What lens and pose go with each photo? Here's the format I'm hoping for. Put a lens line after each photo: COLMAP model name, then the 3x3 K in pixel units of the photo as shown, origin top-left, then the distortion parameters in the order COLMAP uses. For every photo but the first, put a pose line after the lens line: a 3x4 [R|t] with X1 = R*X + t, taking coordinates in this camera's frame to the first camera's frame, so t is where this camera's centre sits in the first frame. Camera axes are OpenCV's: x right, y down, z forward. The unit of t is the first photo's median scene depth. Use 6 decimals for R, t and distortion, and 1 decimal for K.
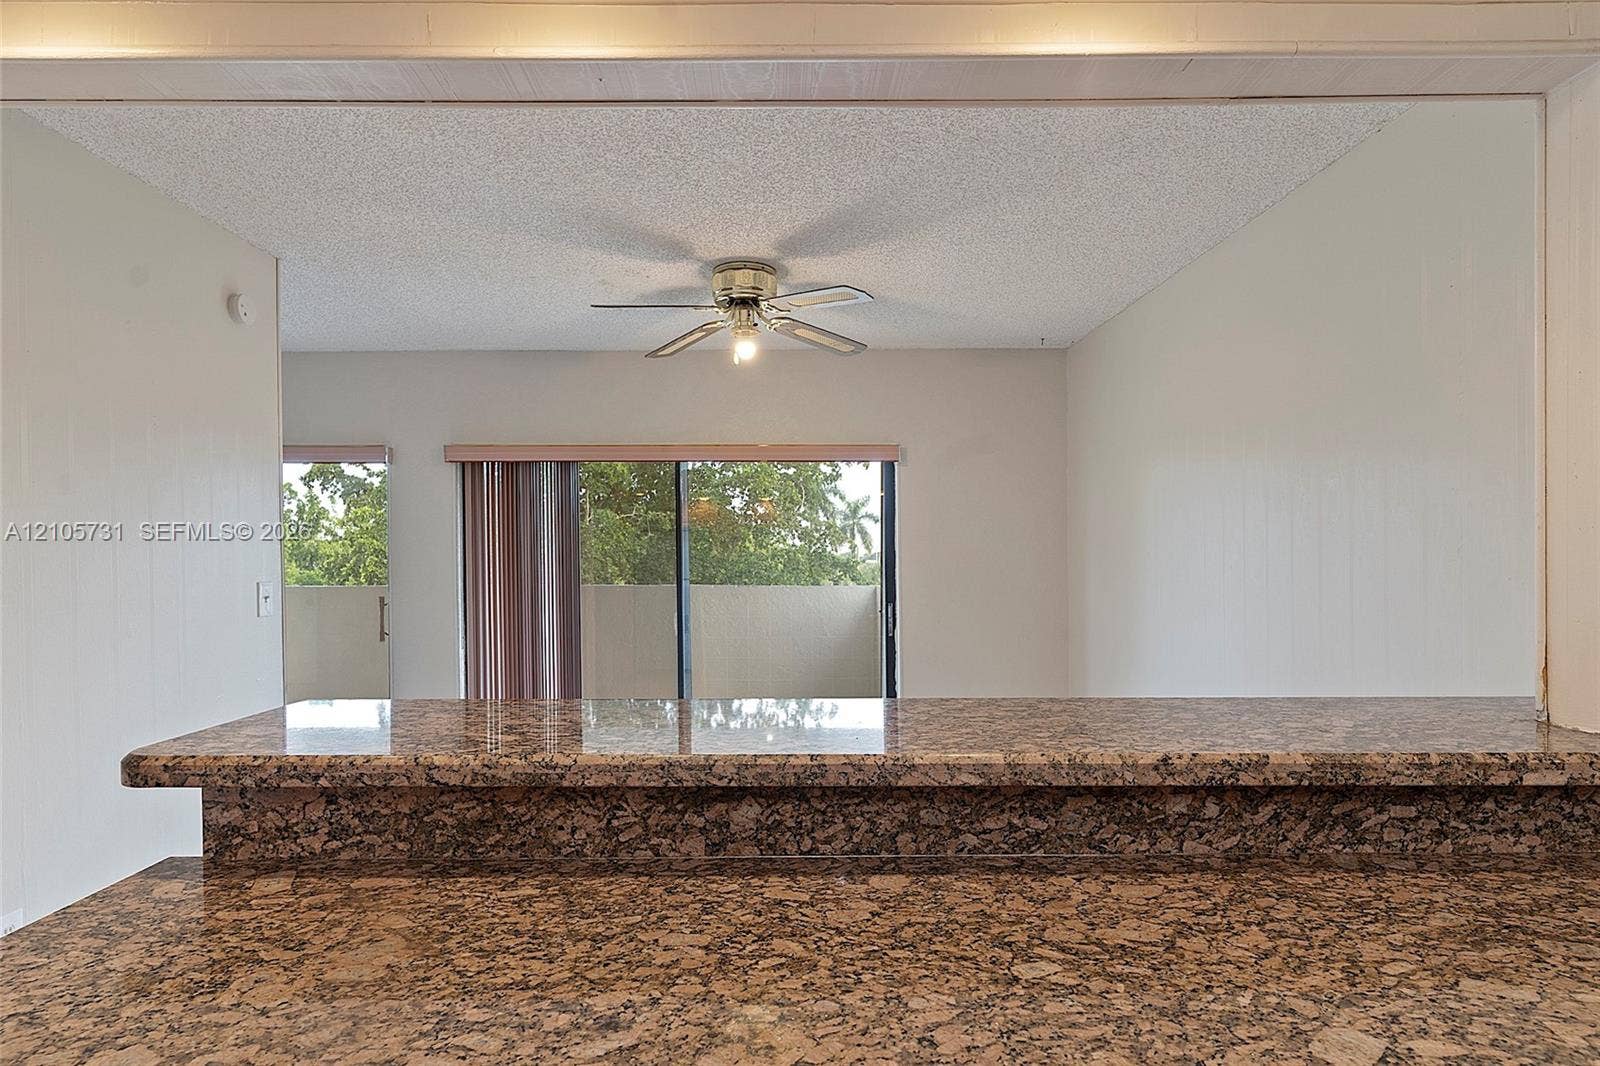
lens RADIAL K [[876.6, 0, 800.0], [0, 876.6, 570.3], [0, 0, 1]] dist [0.004862, -0.000257]
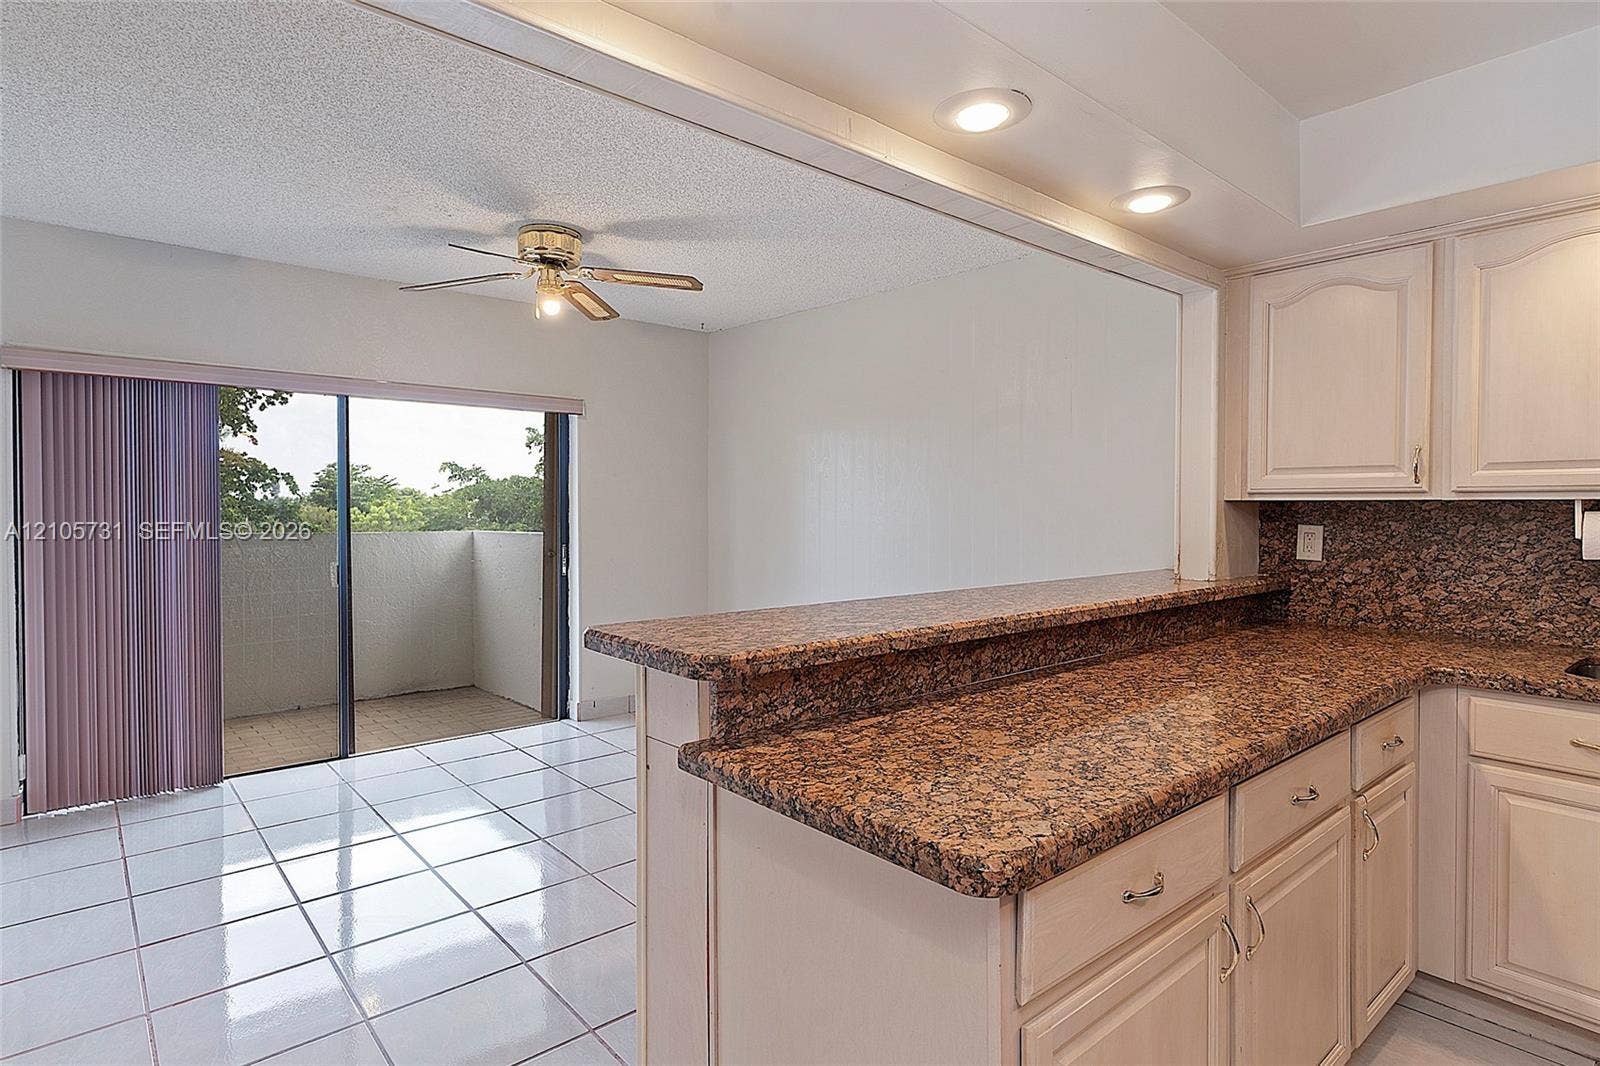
lens RADIAL K [[883.5, 0, 800.0], [0, 883.5, 533.0], [0, 0, 1]] dist [-0.001389, -0.000651]
pose [[0.738886, -0.014580, 0.673673, -1.451439], [0.002727, 0.999822, 0.018647, 0.012654], [-0.673825, -0.011941, 0.738795, -0.006620]]
